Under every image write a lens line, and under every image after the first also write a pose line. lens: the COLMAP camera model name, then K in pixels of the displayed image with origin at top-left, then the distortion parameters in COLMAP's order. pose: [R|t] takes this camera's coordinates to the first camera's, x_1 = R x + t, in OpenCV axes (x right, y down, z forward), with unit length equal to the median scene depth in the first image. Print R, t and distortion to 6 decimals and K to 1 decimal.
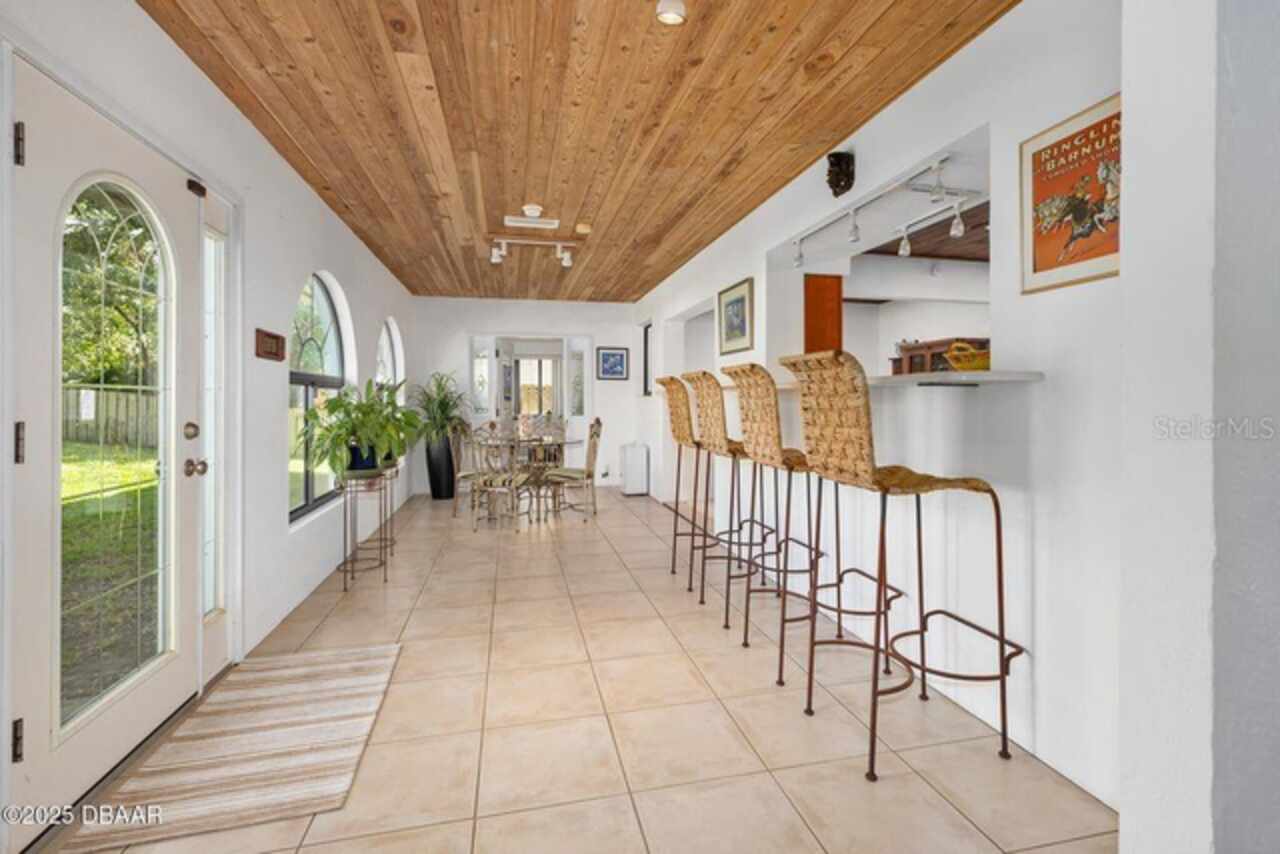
lens RADIAL K [[571.3, 0, 640.7], [0, 571.3, 390.8], [0, 0, 1]] dist [-0.000004, -0.000004]
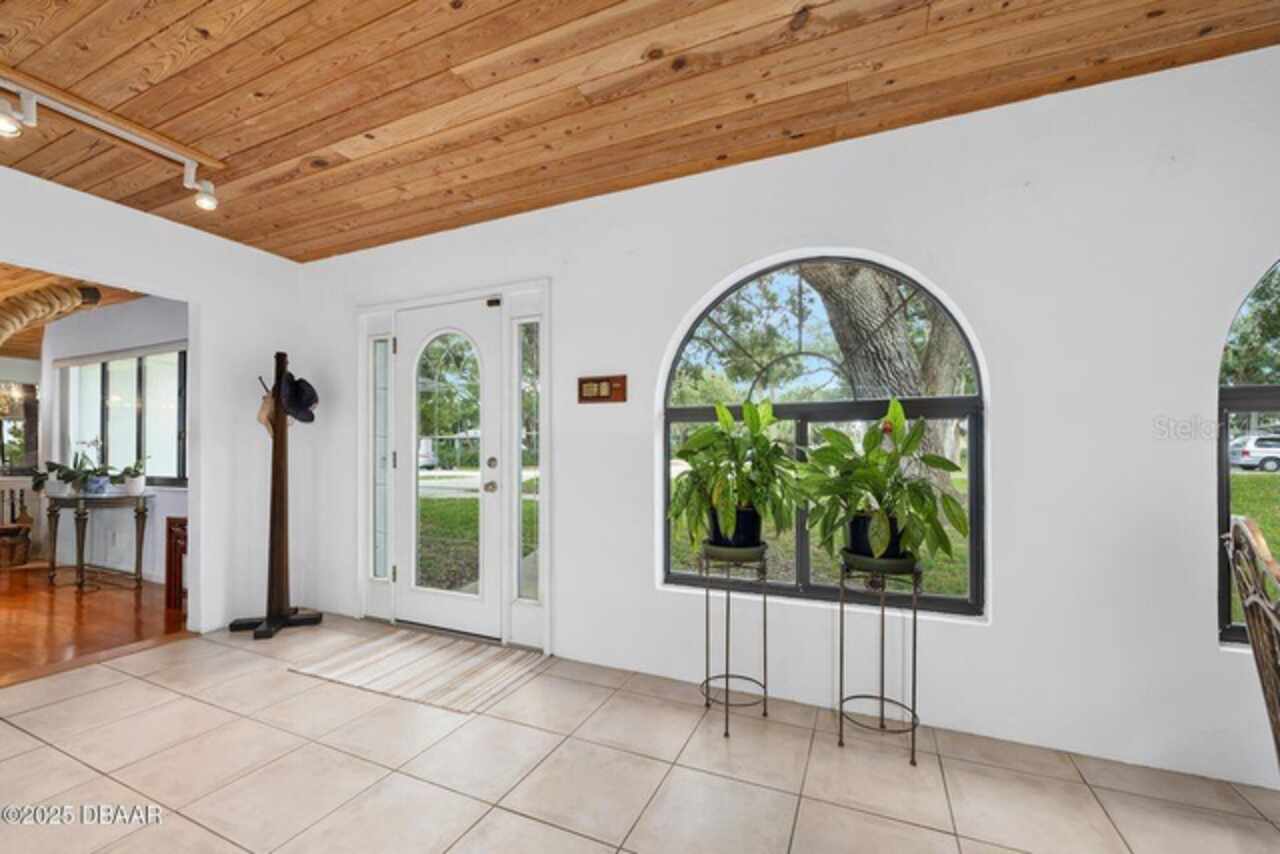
lens RADIAL K [[514.8, 0, 643.6], [0, 514.8, 443.7], [0, 0, 1]] dist [-0.002520, -0.000297]
pose [[-0.596215, -0.001730, -0.802823, 0.074566], [0.014605, 0.999809, -0.013001, 0.039244], [0.802692, -0.019477, -0.596076, 1.982152]]
